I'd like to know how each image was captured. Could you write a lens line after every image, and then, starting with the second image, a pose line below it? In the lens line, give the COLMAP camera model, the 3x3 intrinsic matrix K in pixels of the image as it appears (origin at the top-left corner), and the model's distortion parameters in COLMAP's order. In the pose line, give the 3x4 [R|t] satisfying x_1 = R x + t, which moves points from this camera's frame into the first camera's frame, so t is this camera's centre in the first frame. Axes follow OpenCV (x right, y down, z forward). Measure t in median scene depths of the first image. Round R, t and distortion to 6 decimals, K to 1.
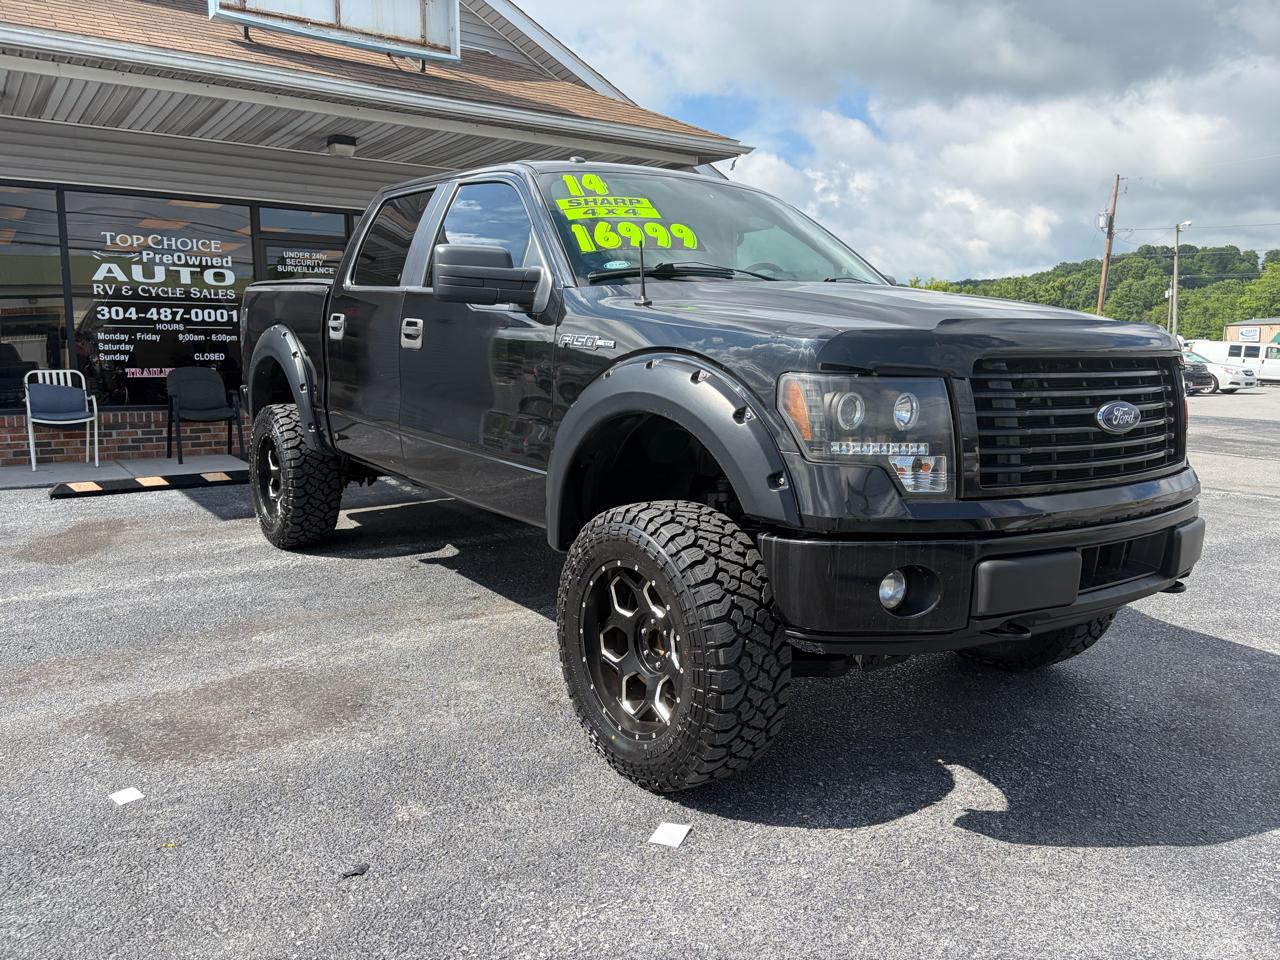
lens RADIAL K [[964.3, 0, 638.1], [0, 964.3, 483.2], [0, 0, 1]] dist [0.031442, 0.002871]
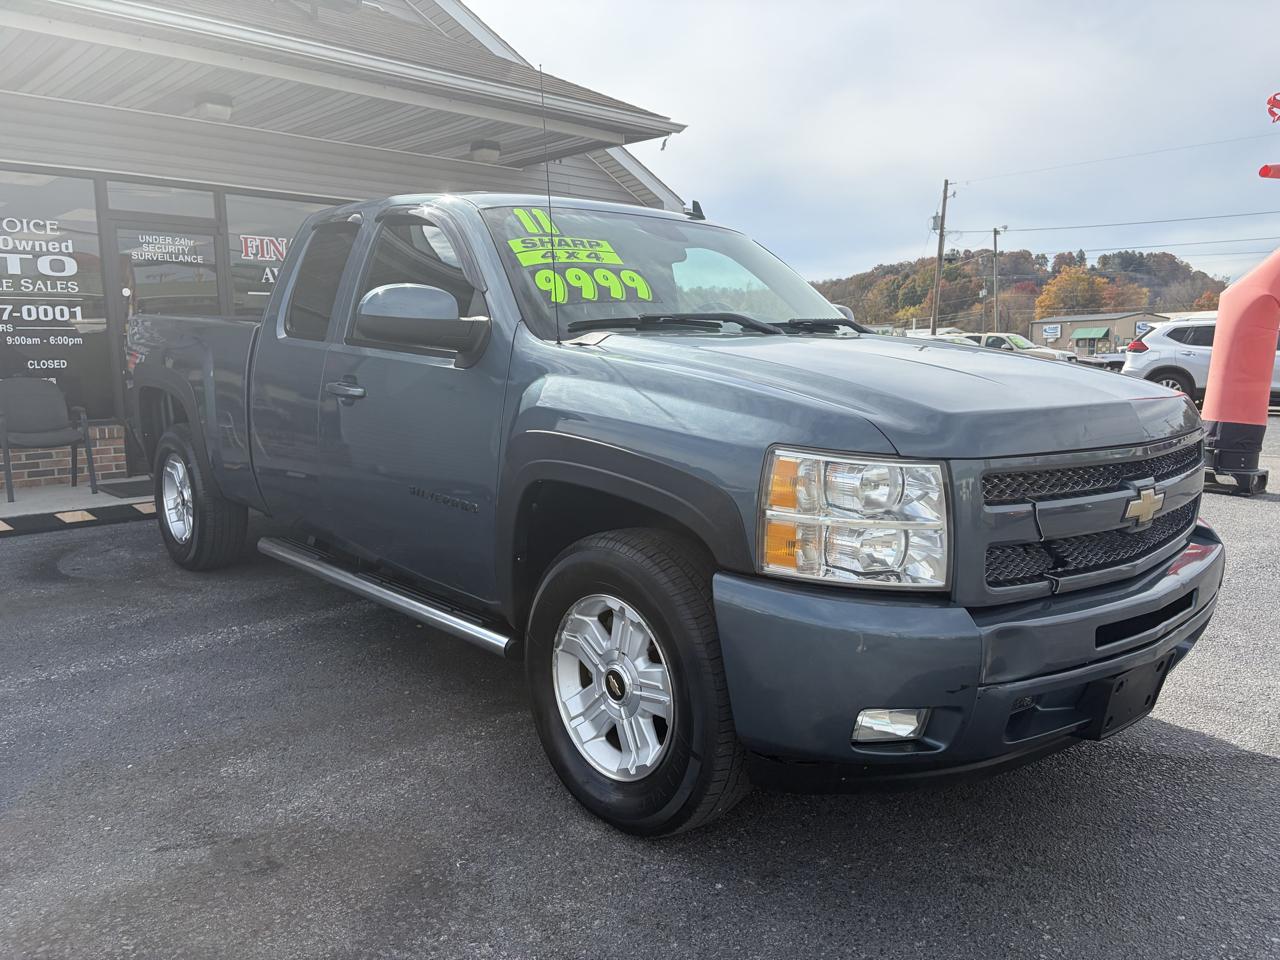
lens RADIAL K [[965.8, 0, 641.3], [0, 965.8, 482.9], [0, 0, 1]] dist [0.060584, -0.068627]
pose [[0.985697, -0.035394, 0.164766, -0.095408], [0.035726, 0.999361, 0.000947, -0.015426], [-0.164694, 0.004953, 0.986332, 0.120565]]
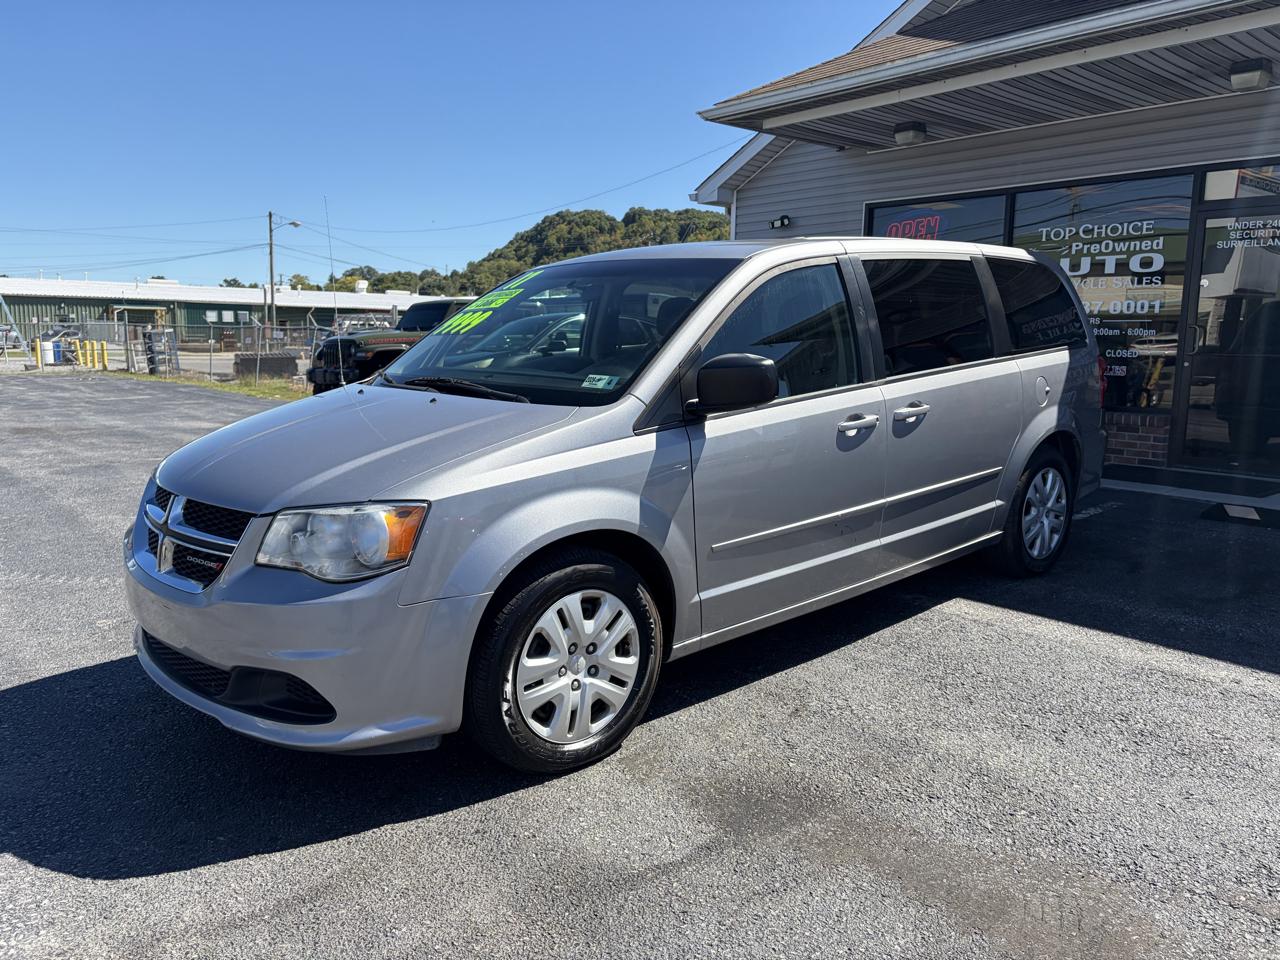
lens RADIAL K [[965.8, 0, 642.6], [0, 965.8, 474.8], [0, 0, 1]] dist [0.050105, -0.043384]
pose [[0.102880, 0.144799, -0.984098, 0.426096], [-0.151583, 0.980075, 0.128360, -0.071540], [0.983076, 0.135967, 0.122779, 0.487007]]
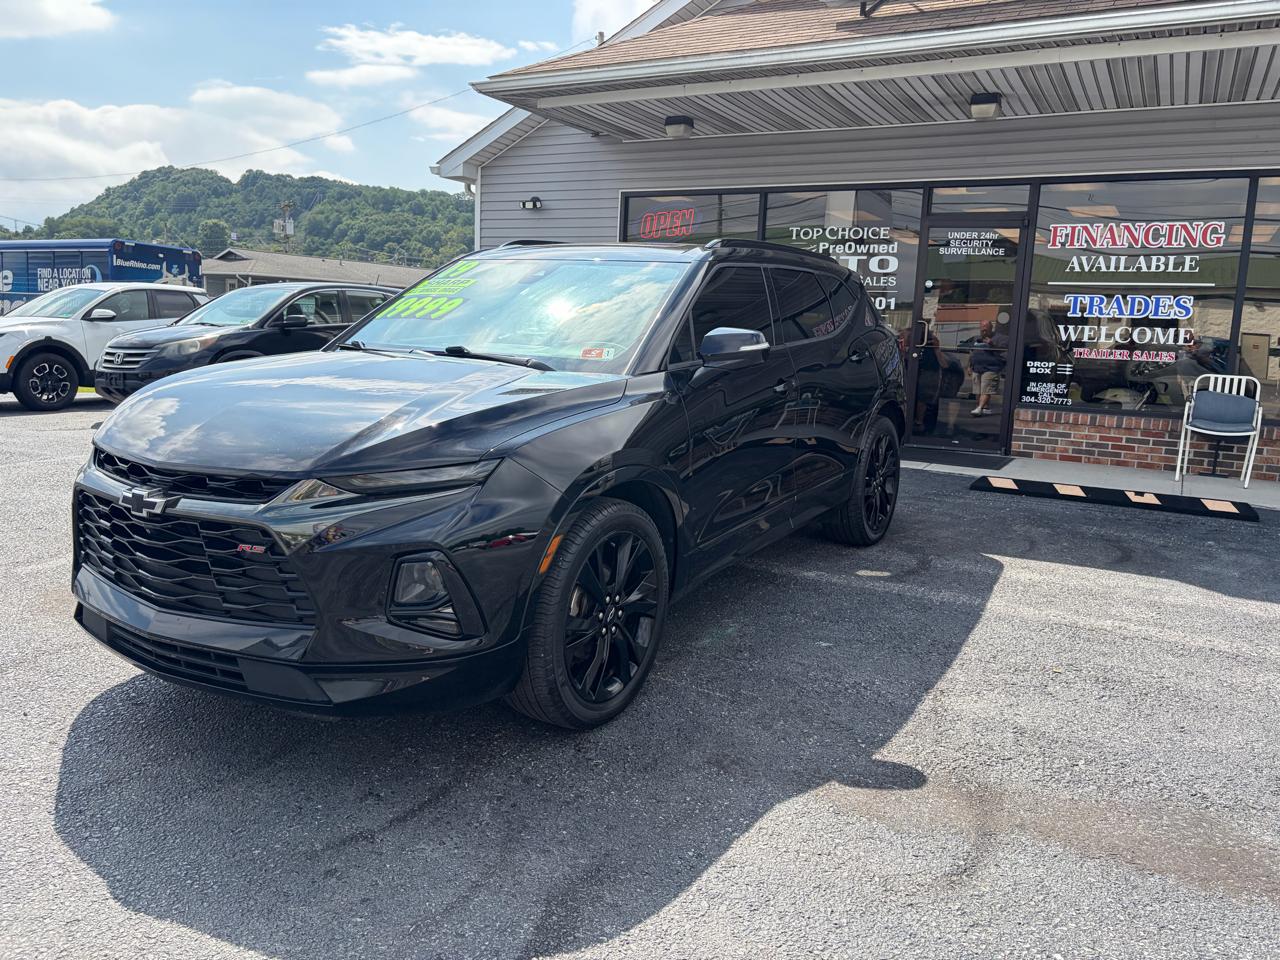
lens RADIAL K [[971.8, 0, 638.5], [0, 971.8, 464.7], [0, 0, 1]] dist [0.035786, 0.001646]
pose [[0.449068, 0.145676, -0.881542, 0.368583], [-0.163183, 0.983397, 0.079380, -0.051920], [0.878470, 0.108206, 0.465384, 0.354077]]
